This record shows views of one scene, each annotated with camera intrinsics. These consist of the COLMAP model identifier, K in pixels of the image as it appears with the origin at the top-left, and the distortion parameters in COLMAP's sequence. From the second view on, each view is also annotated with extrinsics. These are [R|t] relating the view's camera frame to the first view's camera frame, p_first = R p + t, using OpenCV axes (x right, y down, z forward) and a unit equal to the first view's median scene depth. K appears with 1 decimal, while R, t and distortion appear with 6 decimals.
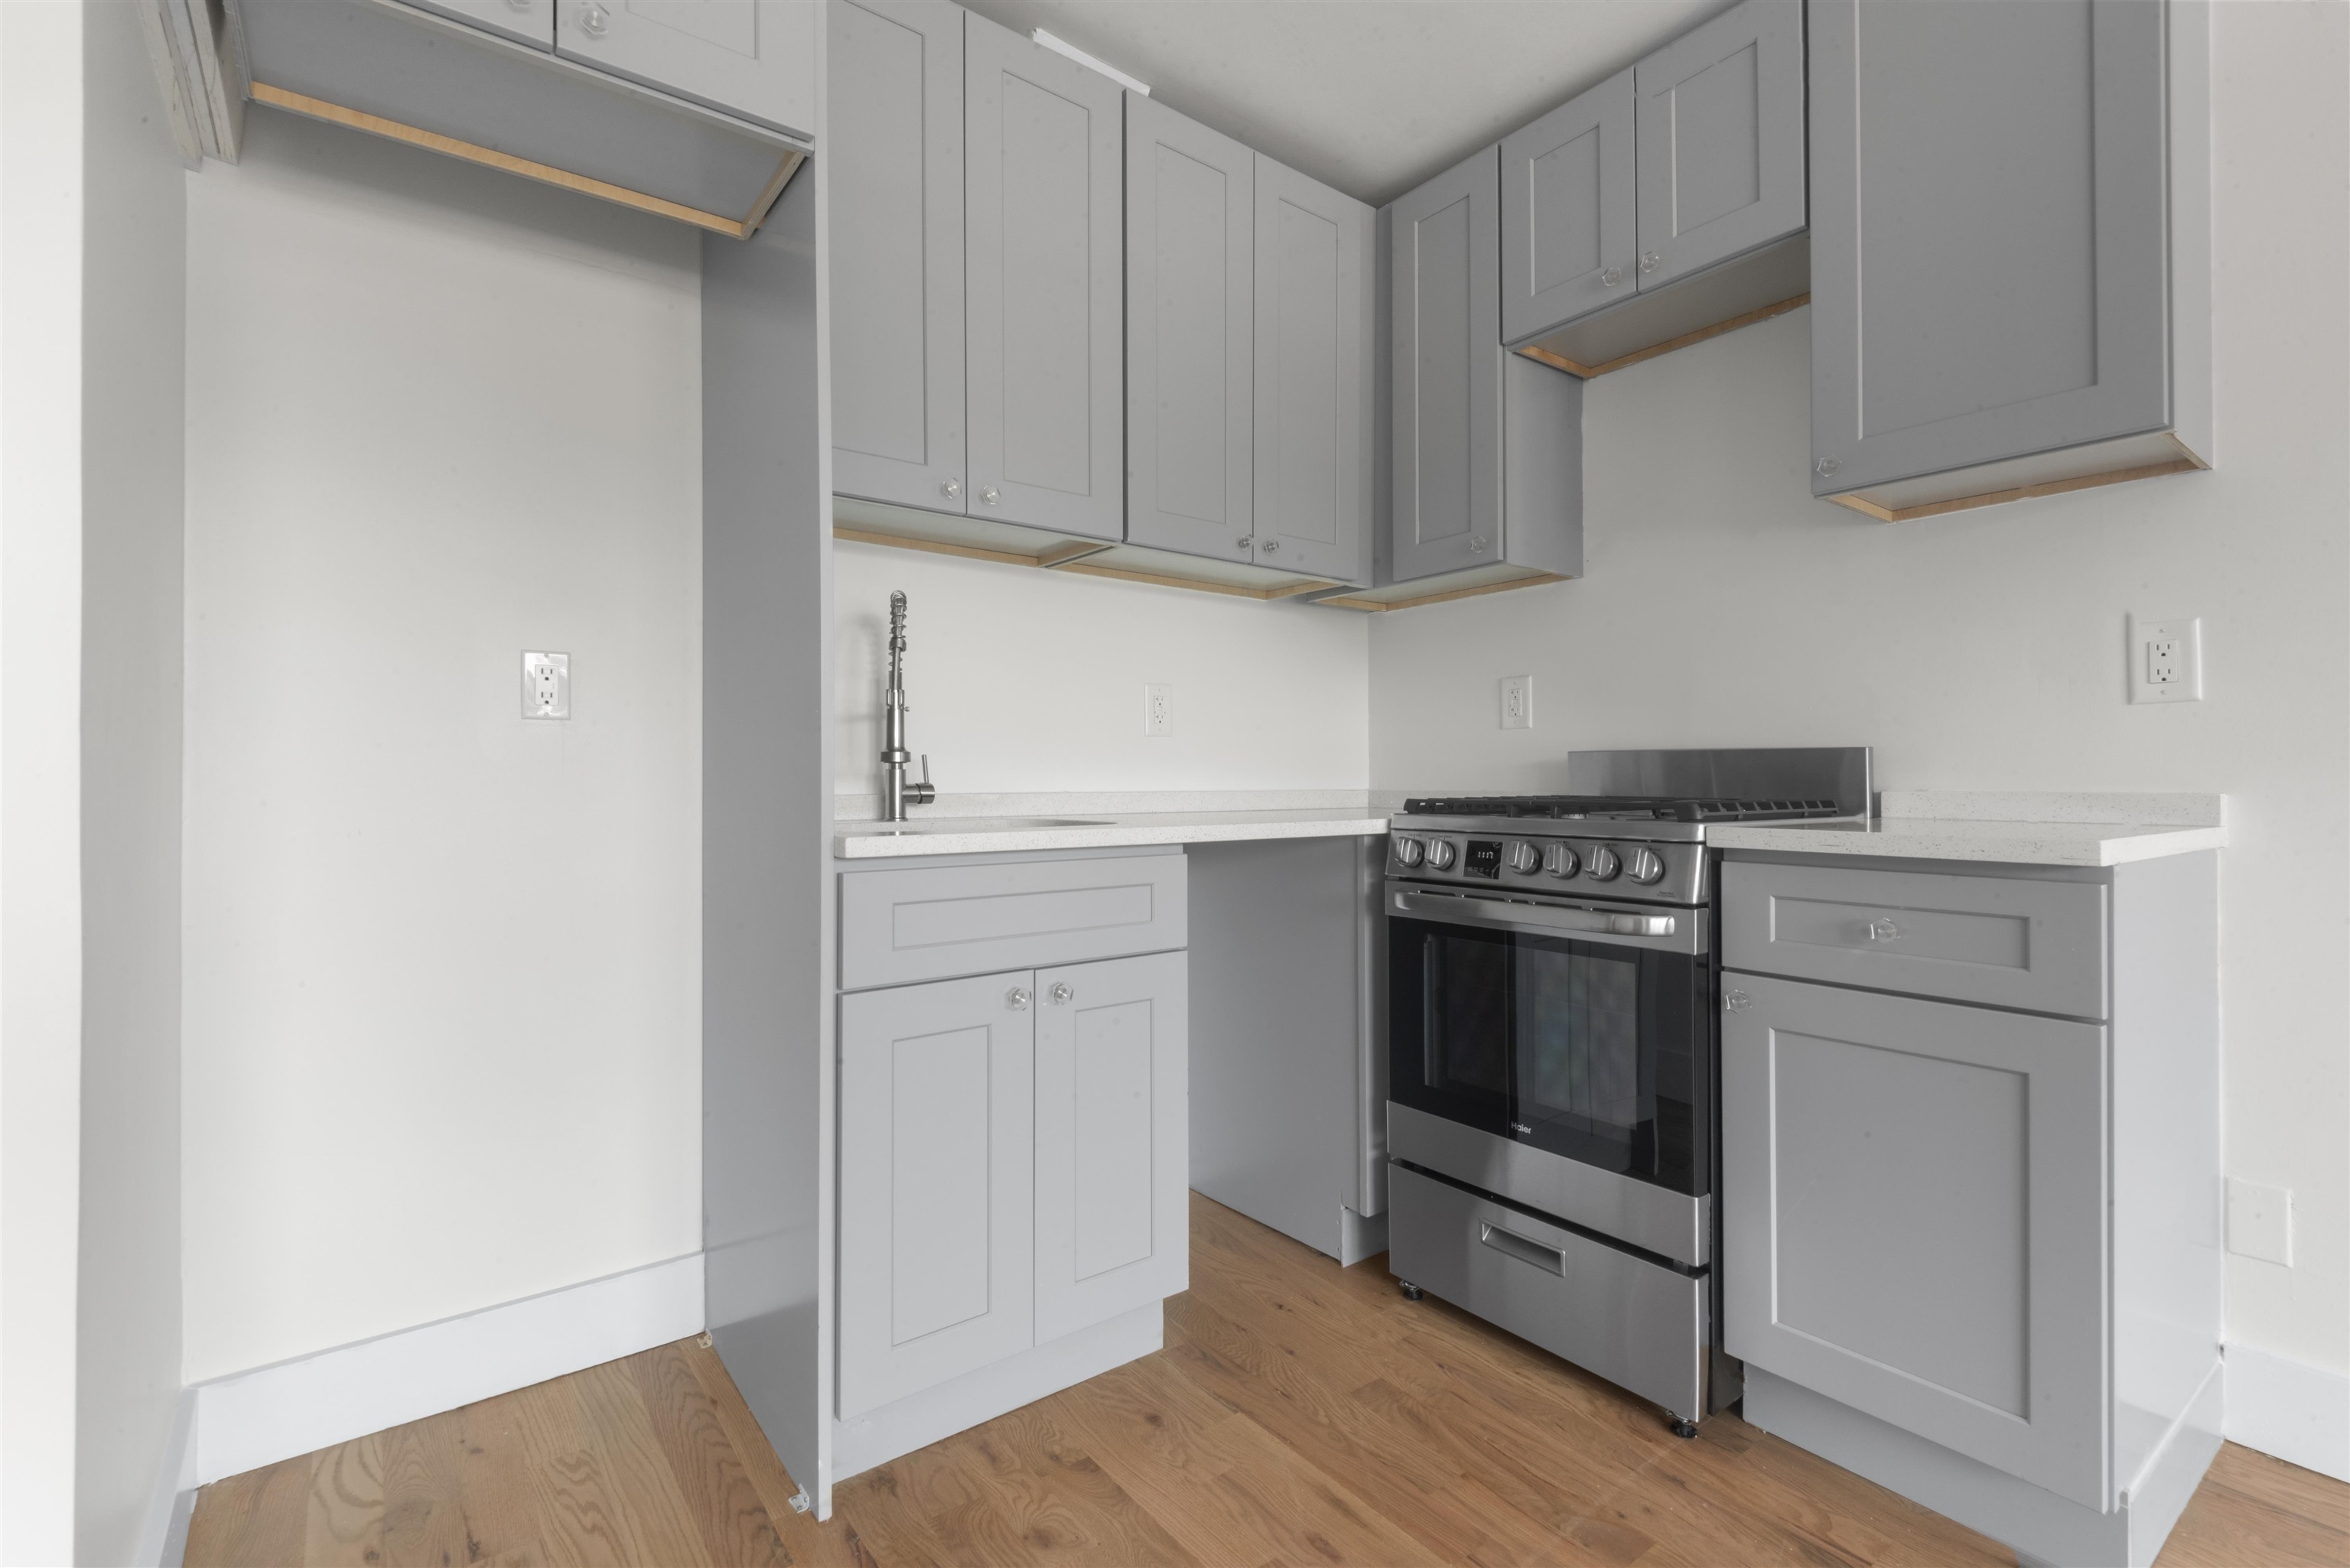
lens RADIAL K [[1078.1, 0, 1170.1], [0, 1078.1, 771.4], [0, 0, 1]] dist [-0.001840, -0.000253]
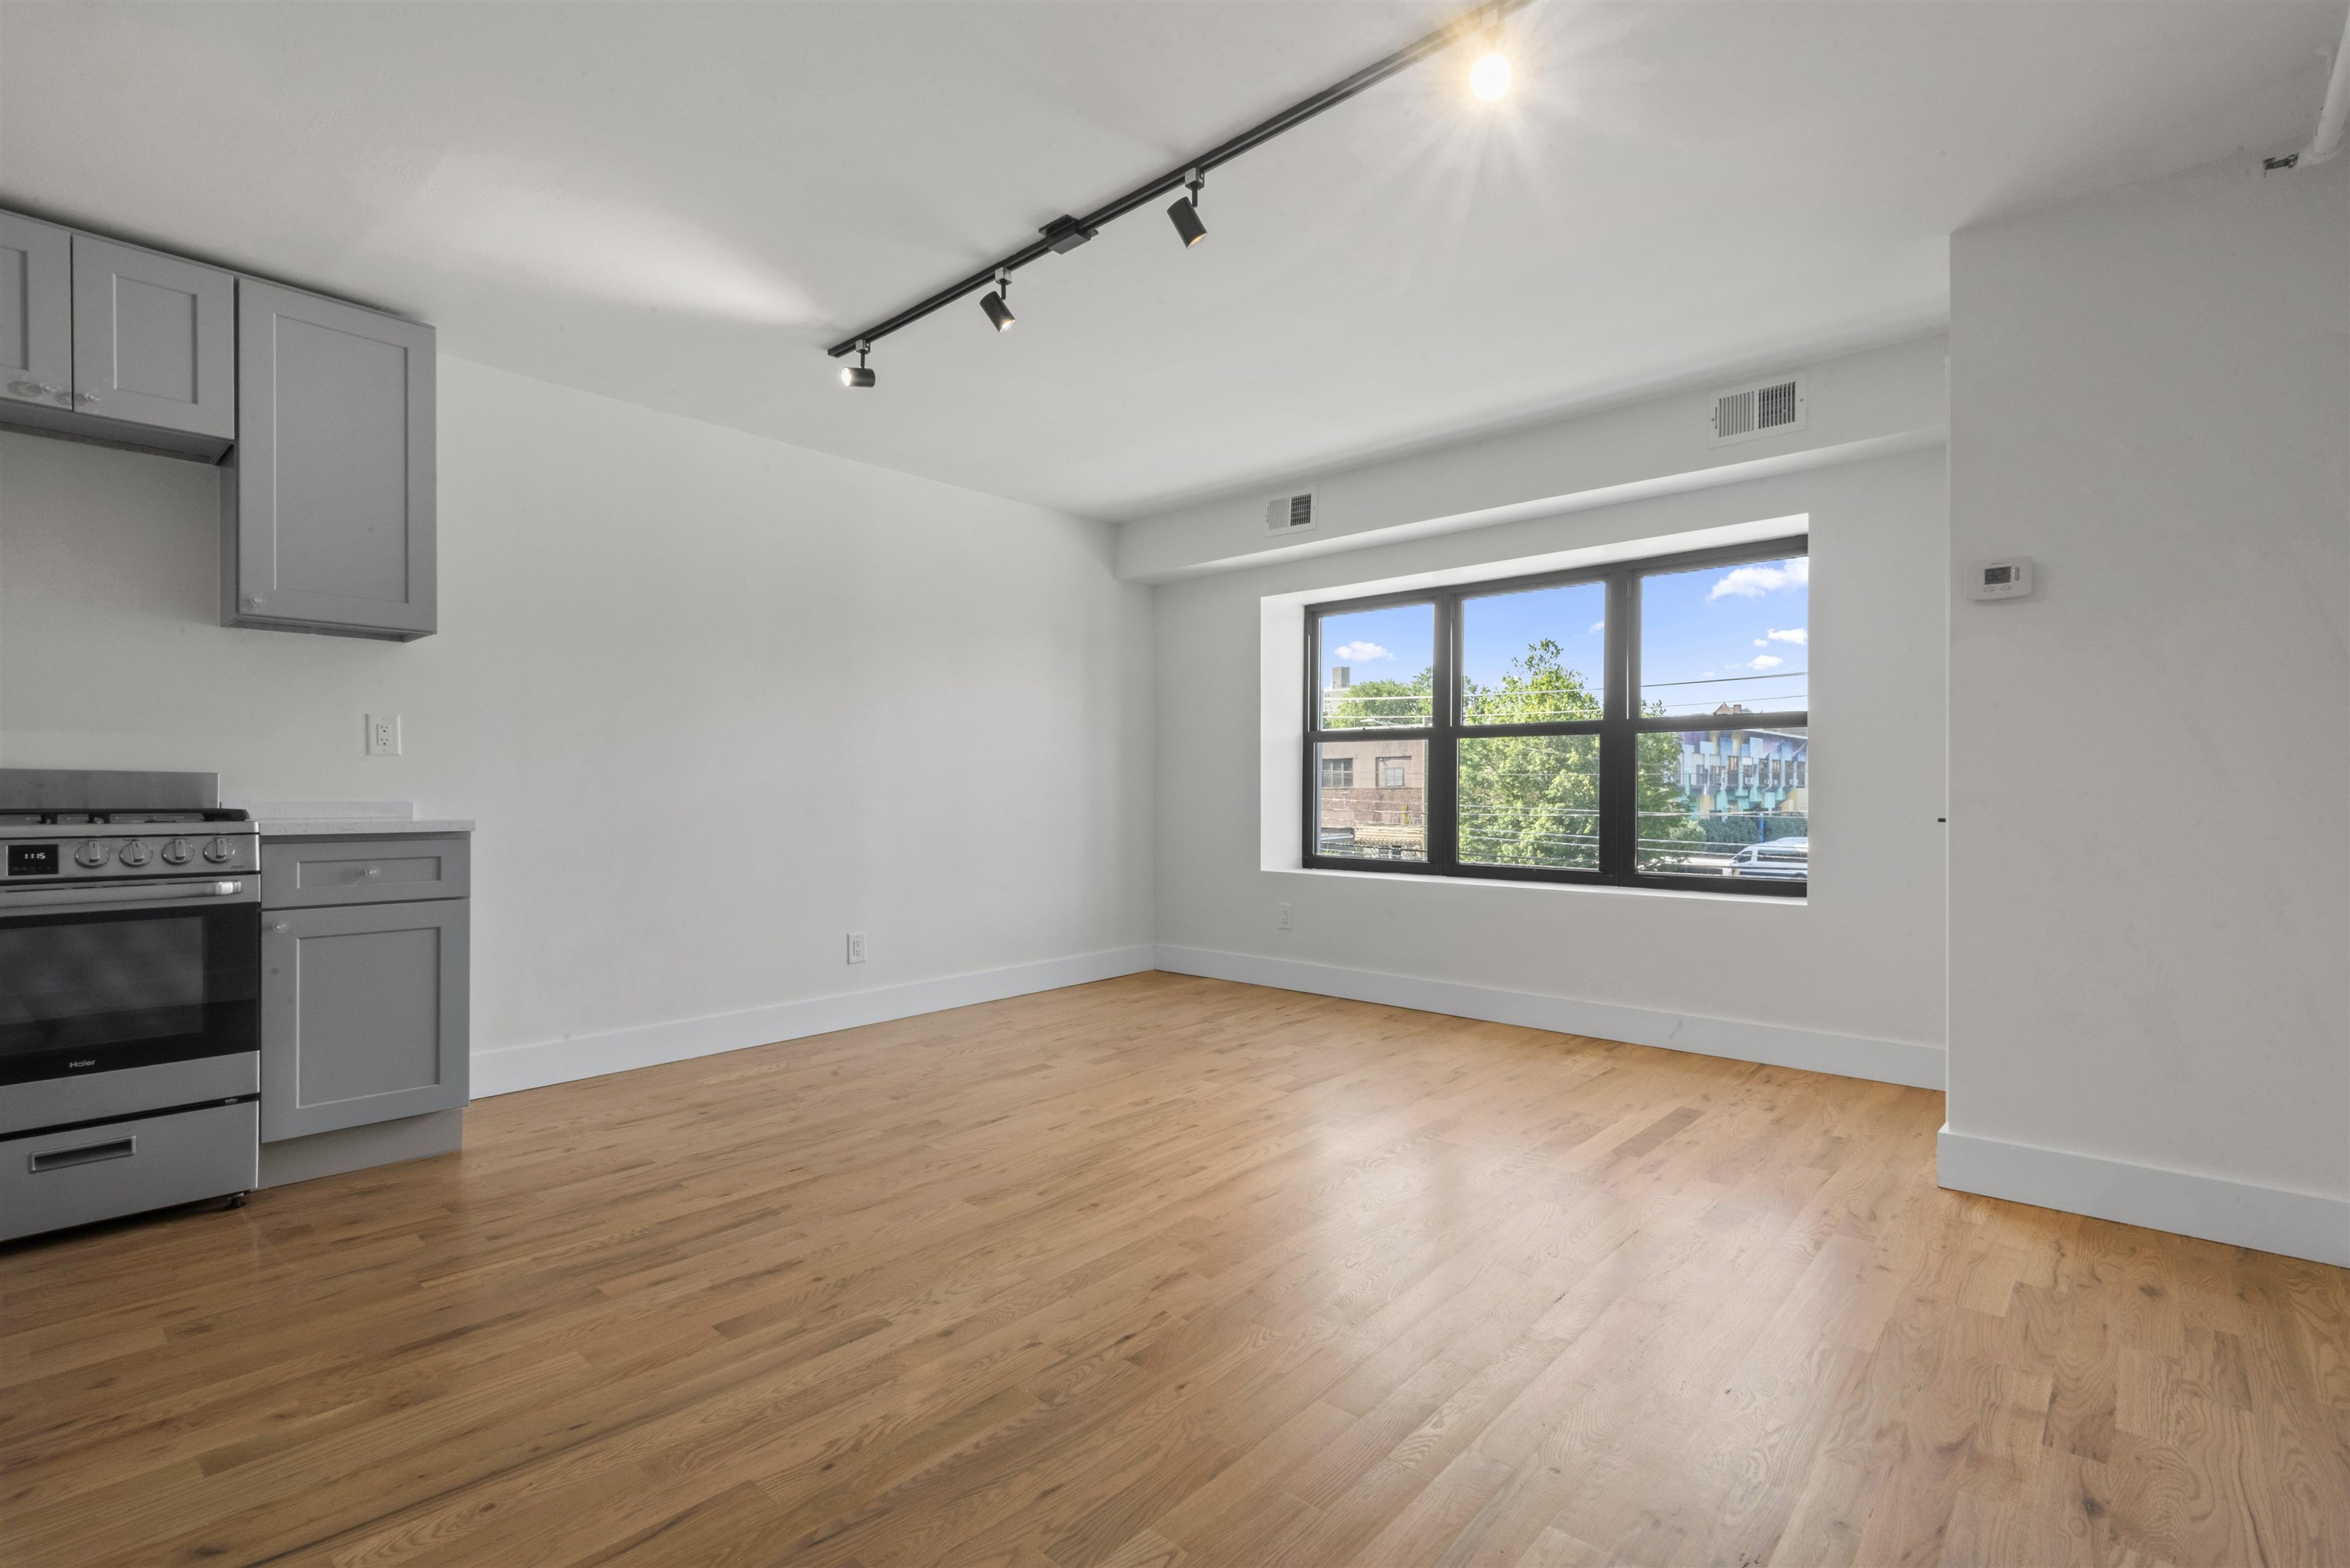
lens RADIAL K [[1078.1, 0, 1176.7], [0, 1078.1, 802.6], [0, 0, 1]] dist [-0.001840, -0.000253]
pose [[-0.196666, -0.007043, 0.980445, -1.359880], [-0.010208, 0.999935, 0.005135, -0.002566], [-0.980417, -0.008999, -0.196725, -0.041023]]
